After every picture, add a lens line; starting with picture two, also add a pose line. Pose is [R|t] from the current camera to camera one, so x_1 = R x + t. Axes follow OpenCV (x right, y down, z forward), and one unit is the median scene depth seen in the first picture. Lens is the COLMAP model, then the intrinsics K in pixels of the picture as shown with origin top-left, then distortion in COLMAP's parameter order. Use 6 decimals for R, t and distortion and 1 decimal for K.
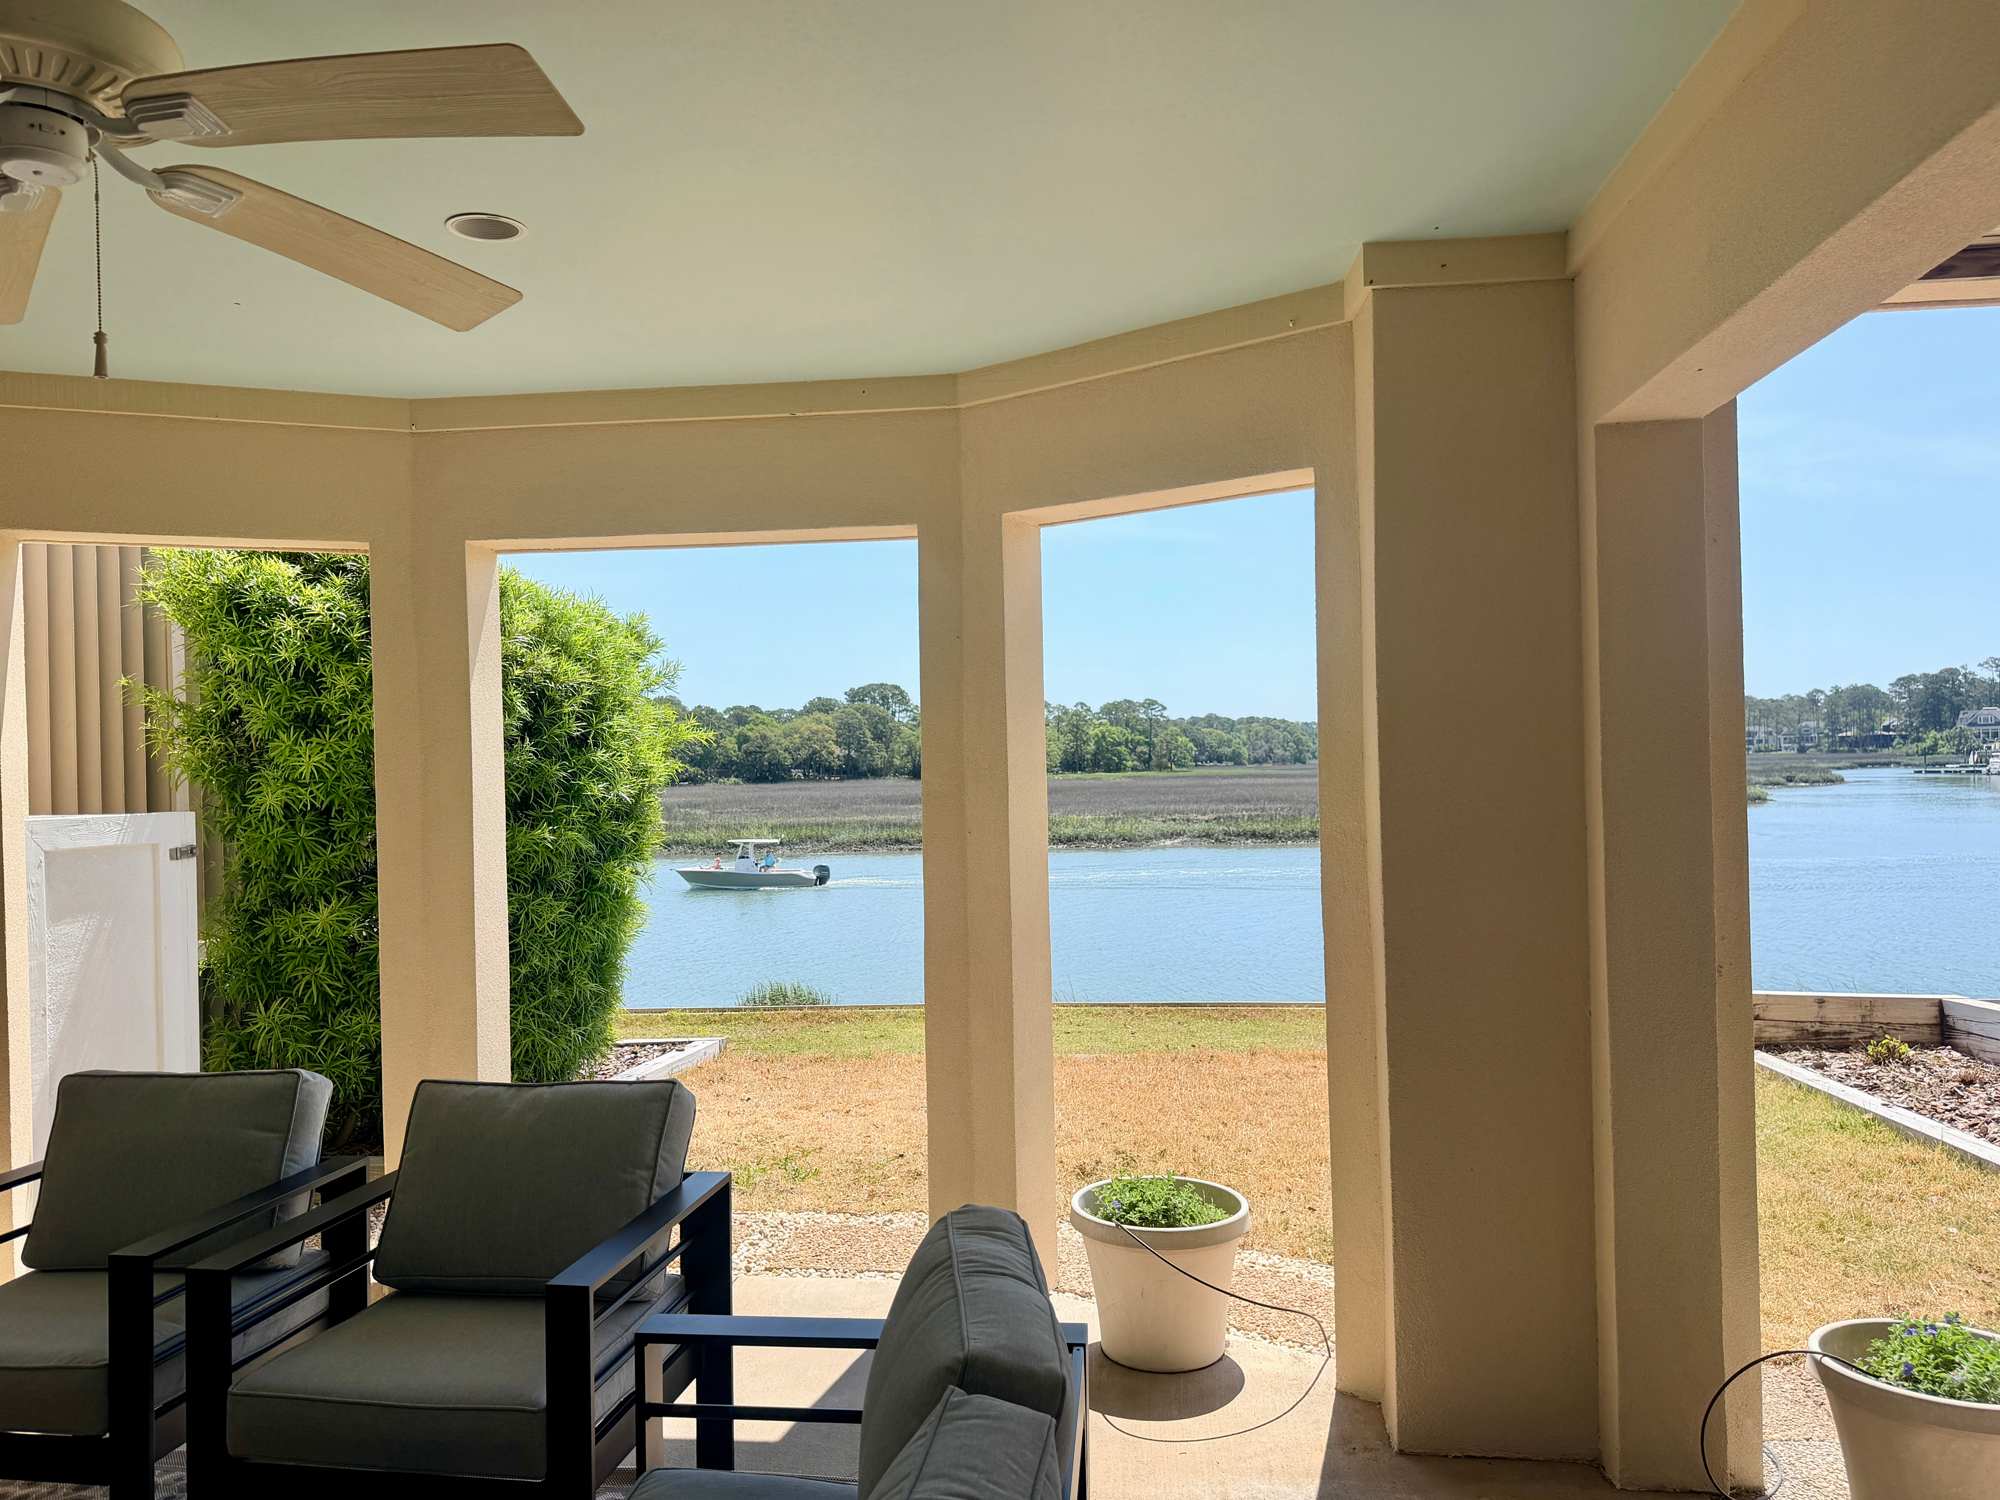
lens RADIAL K [[1400.9, 0, 978.7], [0, 1400.9, 755.5], [0, 0, 1]] dist [0.055857, -0.074825]
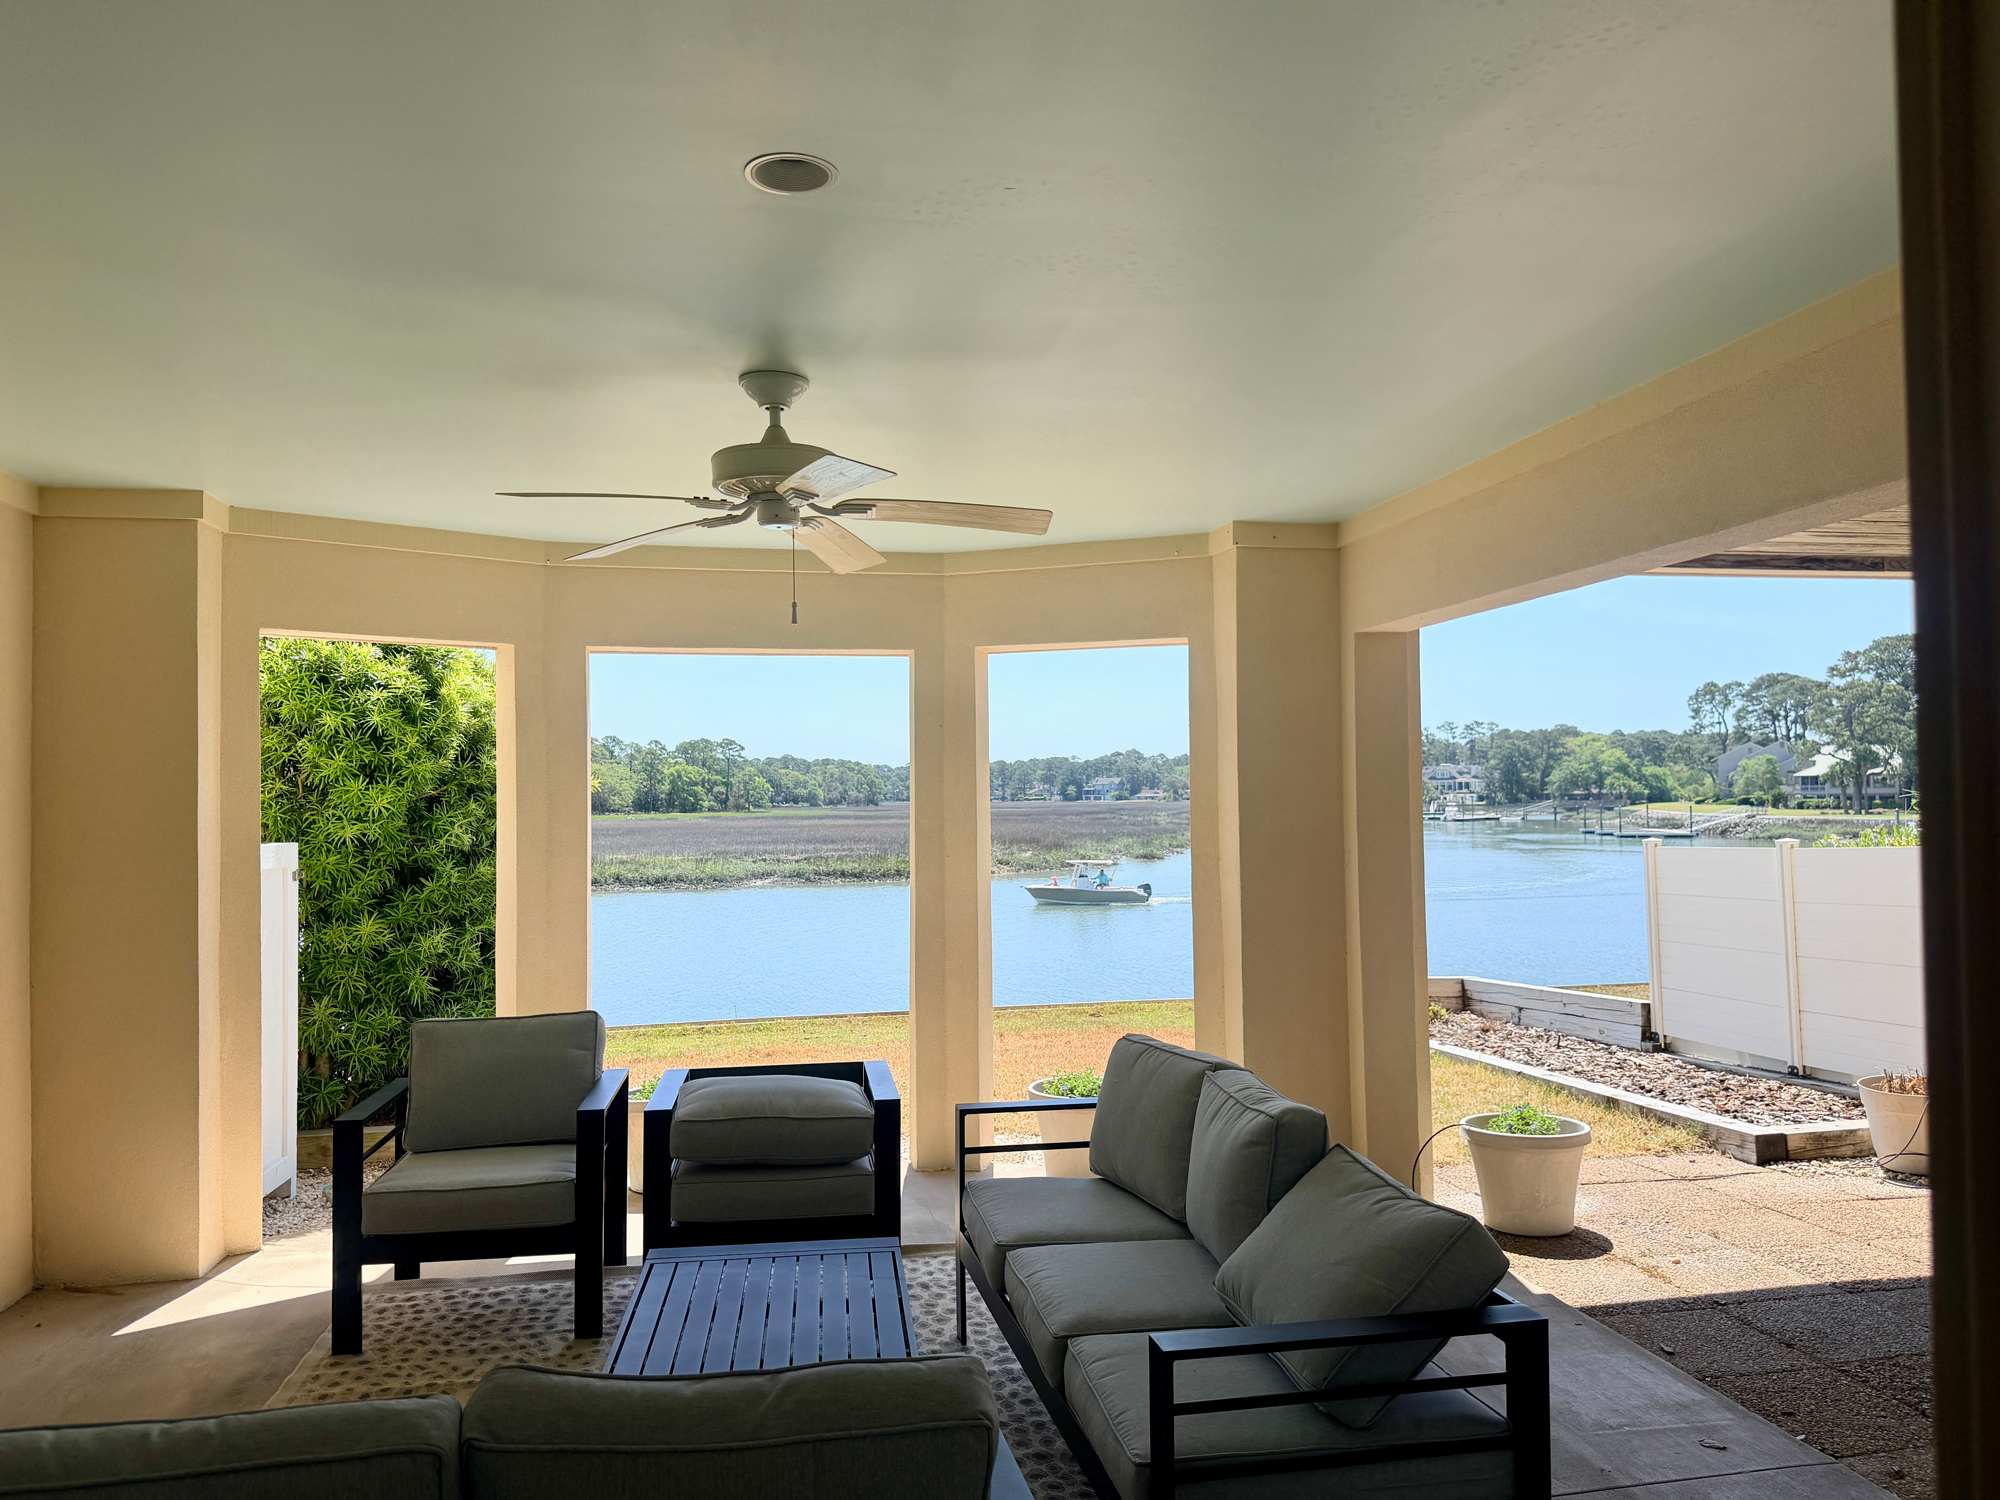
lens RADIAL K [[1400.9, 0, 978.7], [0, 1400.9, 755.5], [0, 0, 1]] dist [0.055857, -0.074825]
pose [[0.955574, 0.020415, 0.294042, -0.219050], [-0.011859, 0.999454, -0.030851, -0.003944], [-0.294511, 0.025994, 0.955294, -0.232504]]
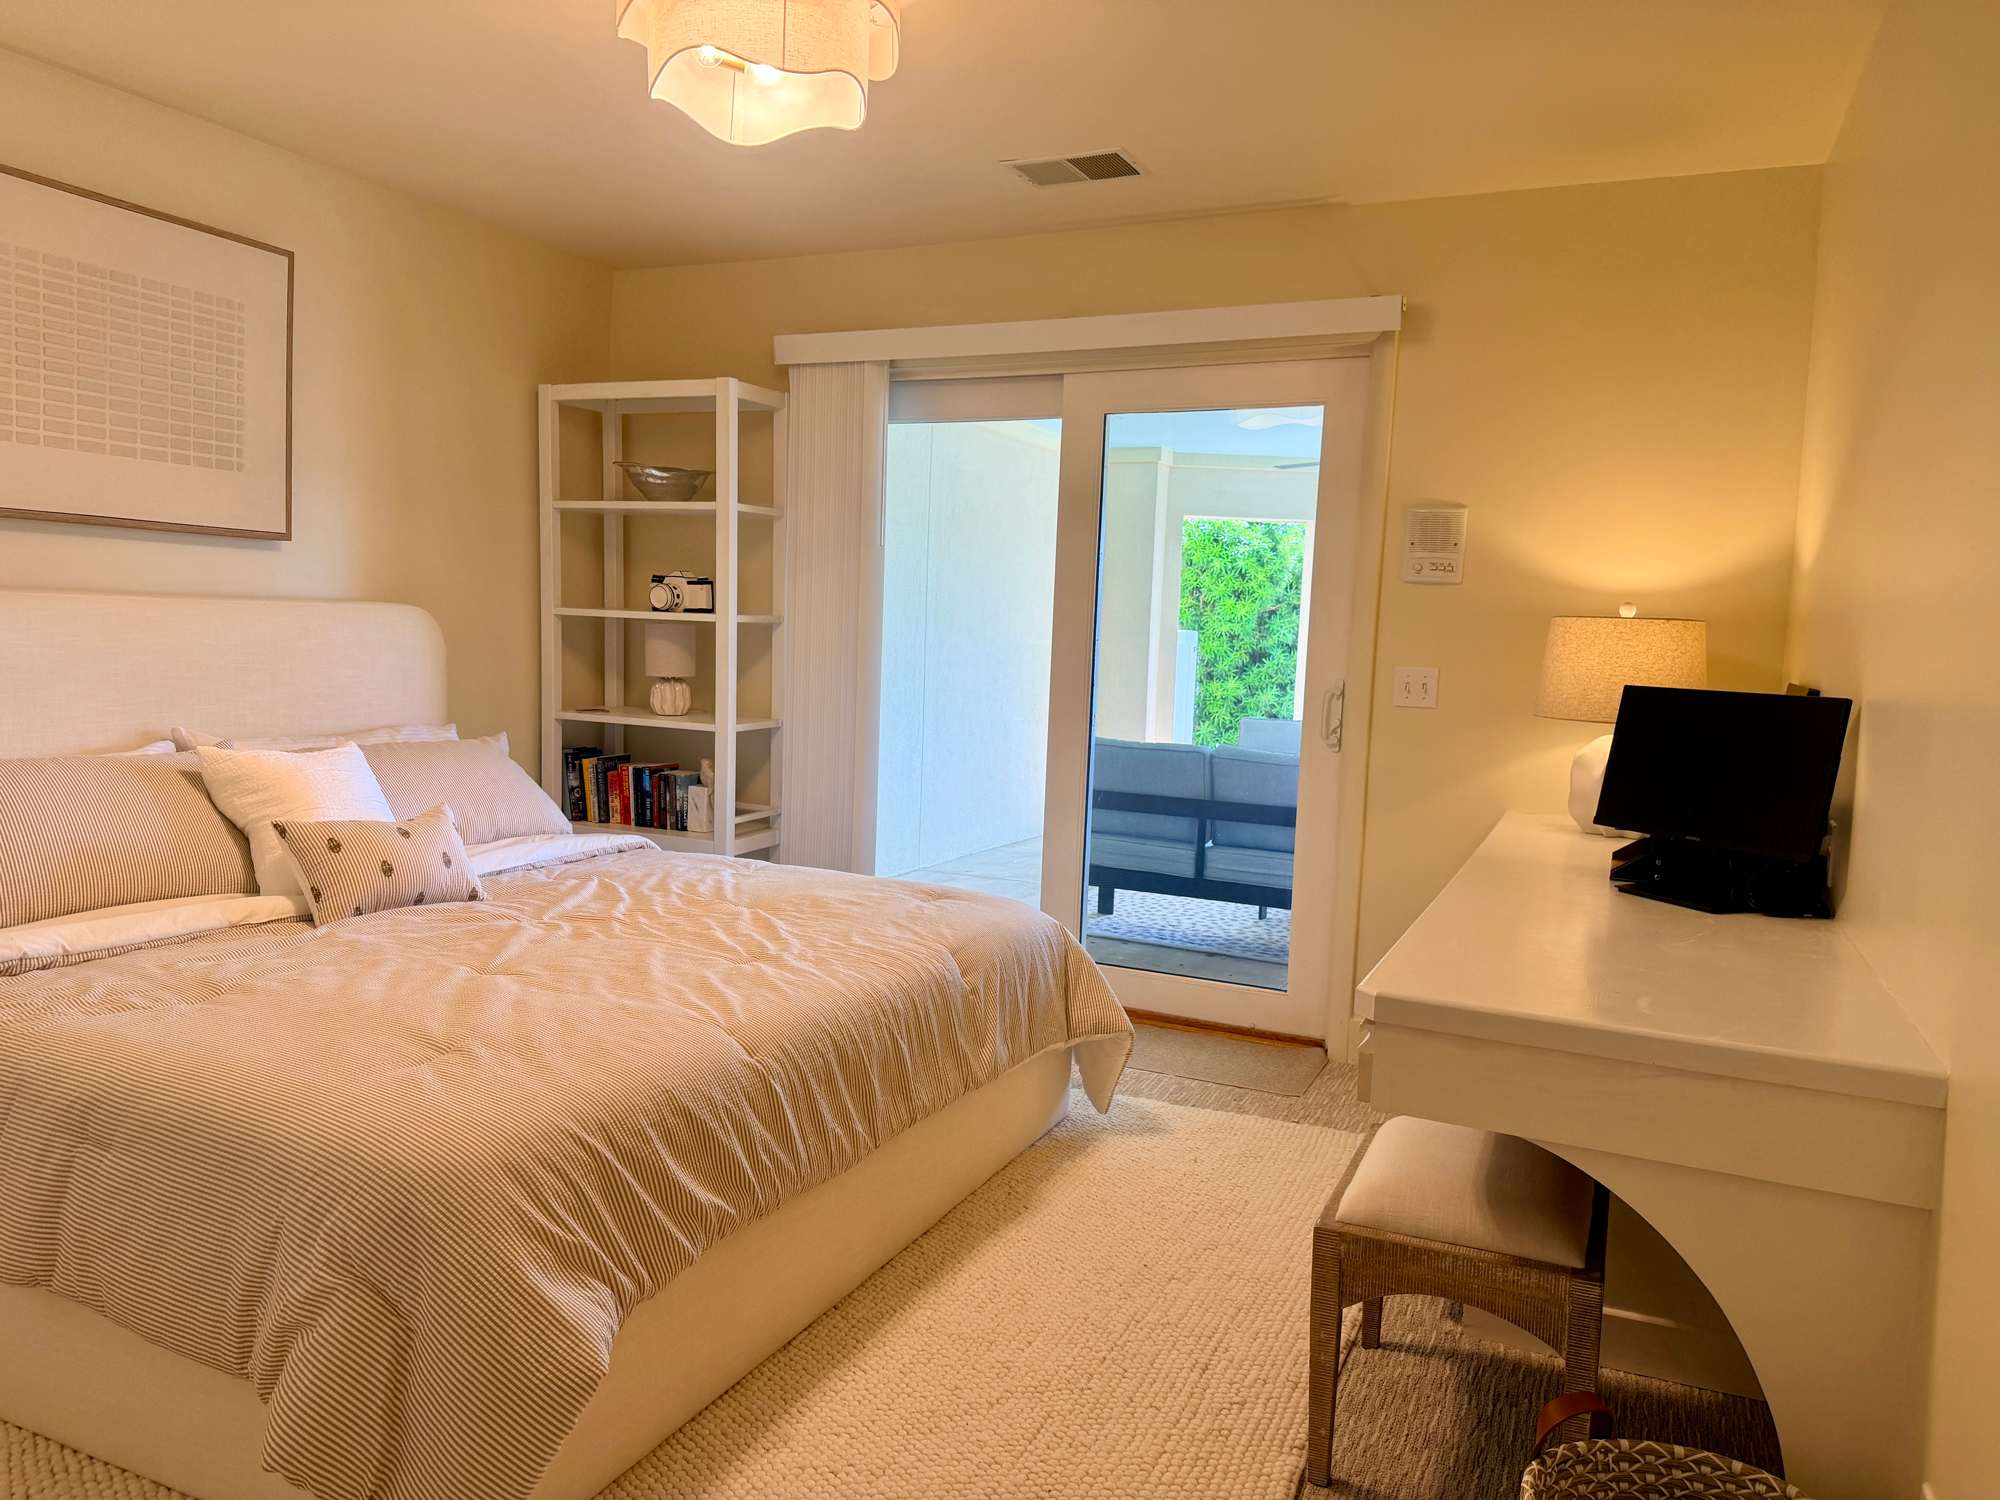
lens RADIAL K [[1400.9, 0, 978.7], [0, 1400.9, 755.5], [0, 0, 1]] dist [0.055857, -0.074825]
pose [[0.950628, 0.087638, -0.297700, -0.127508], [-0.057610, 0.992458, 0.108201, 0.007806], [0.304937, -0.085708, 0.948508, -0.783816]]
